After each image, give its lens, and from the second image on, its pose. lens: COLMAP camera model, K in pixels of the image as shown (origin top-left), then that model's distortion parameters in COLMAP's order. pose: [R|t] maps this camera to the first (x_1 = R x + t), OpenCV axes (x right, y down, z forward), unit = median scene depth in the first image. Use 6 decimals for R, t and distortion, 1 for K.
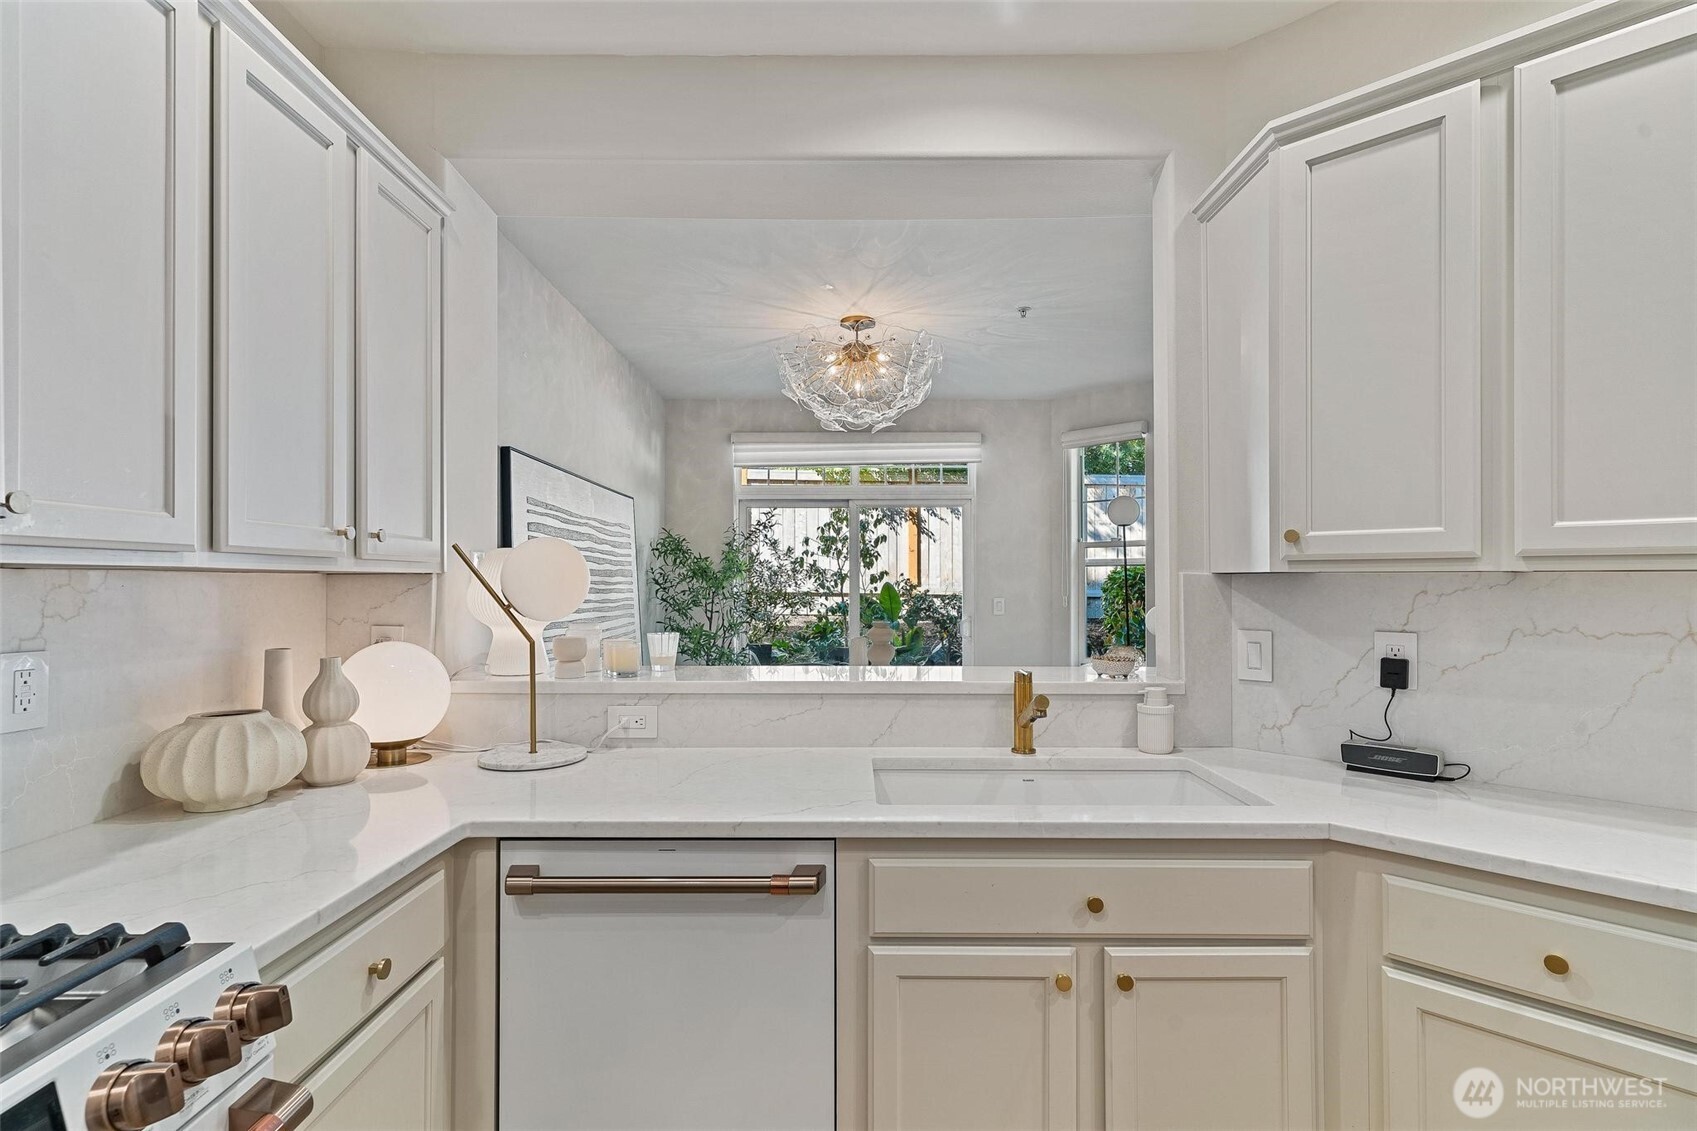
lens RADIAL K [[812.0, 0, 845.3], [0, 812.0, 577.9], [0, 0, 1]] dist [0.000018, -0.000401]
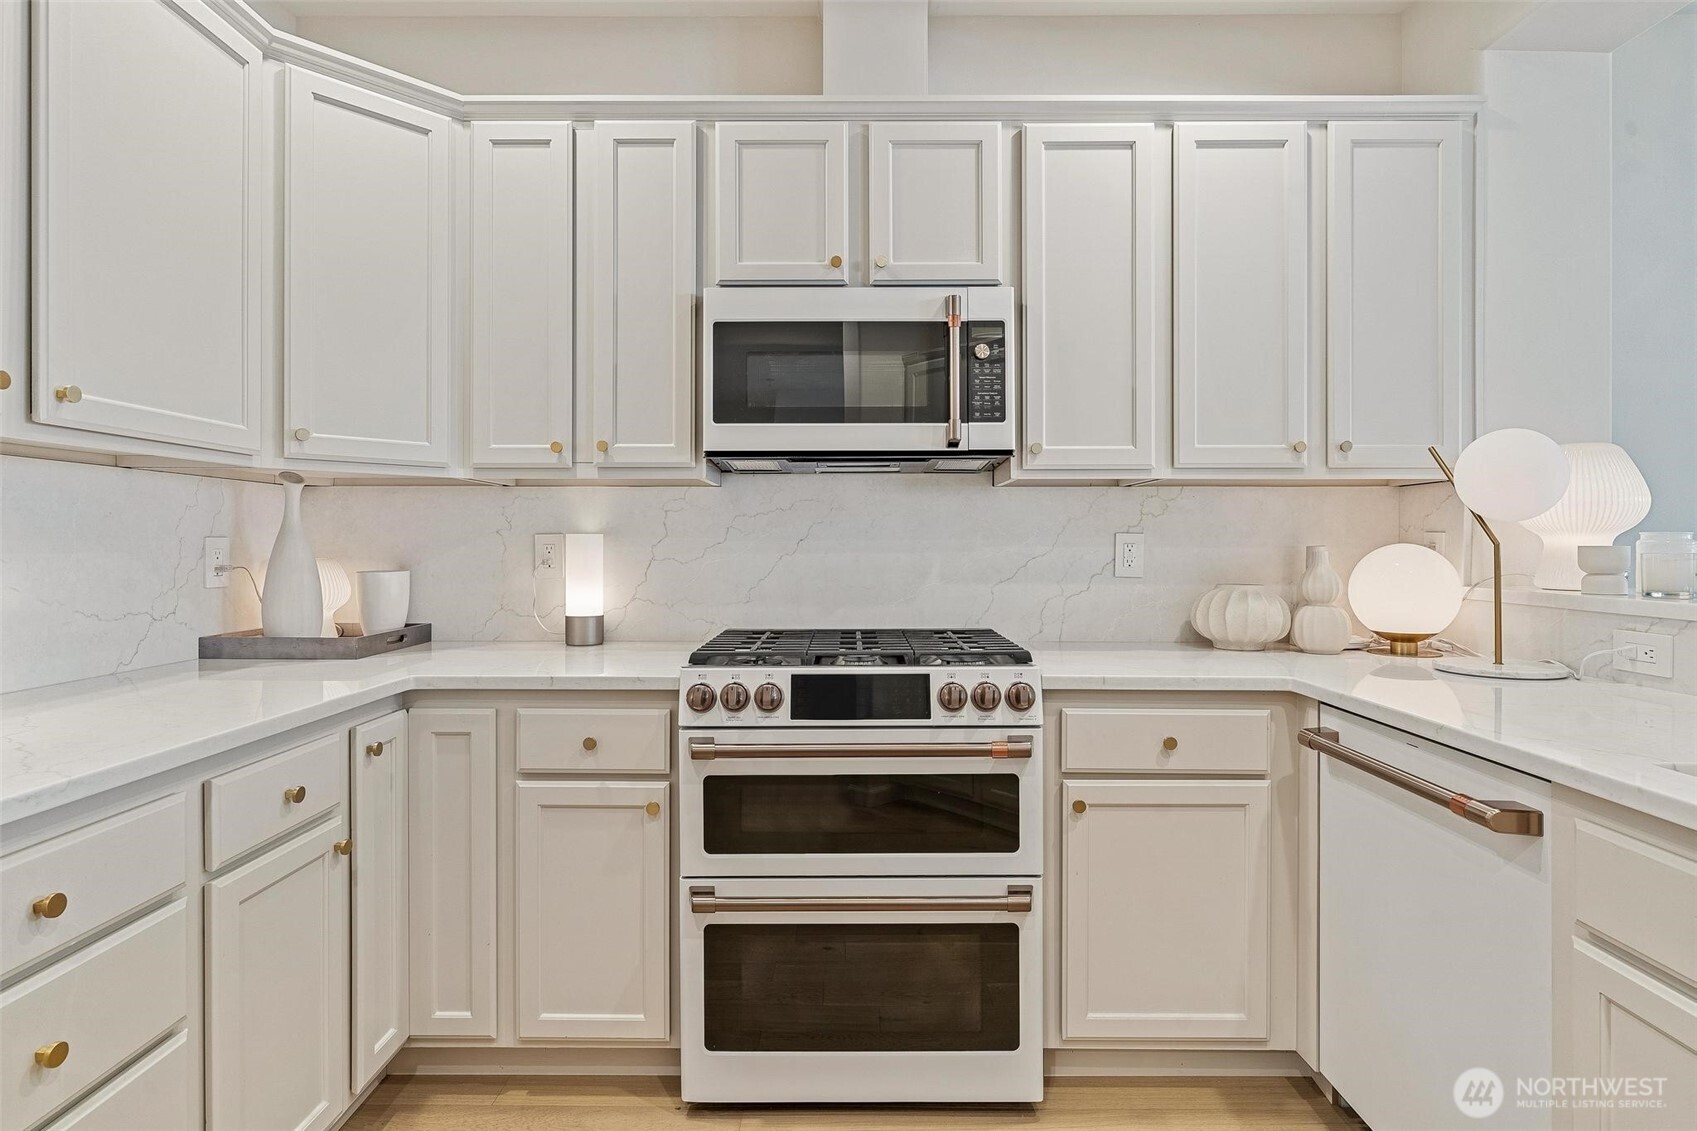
lens RADIAL K [[913.2, 0, 850.0], [0, 913.2, 539.8], [0, 0, 1]] dist [-0.001369, -0.000135]
pose [[-0.001127, 0.000419, -0.999999, 0.831057], [0.009142, 0.999958, 0.000409, 0.084341], [0.999958, -0.009141, -0.001131, 0.331862]]
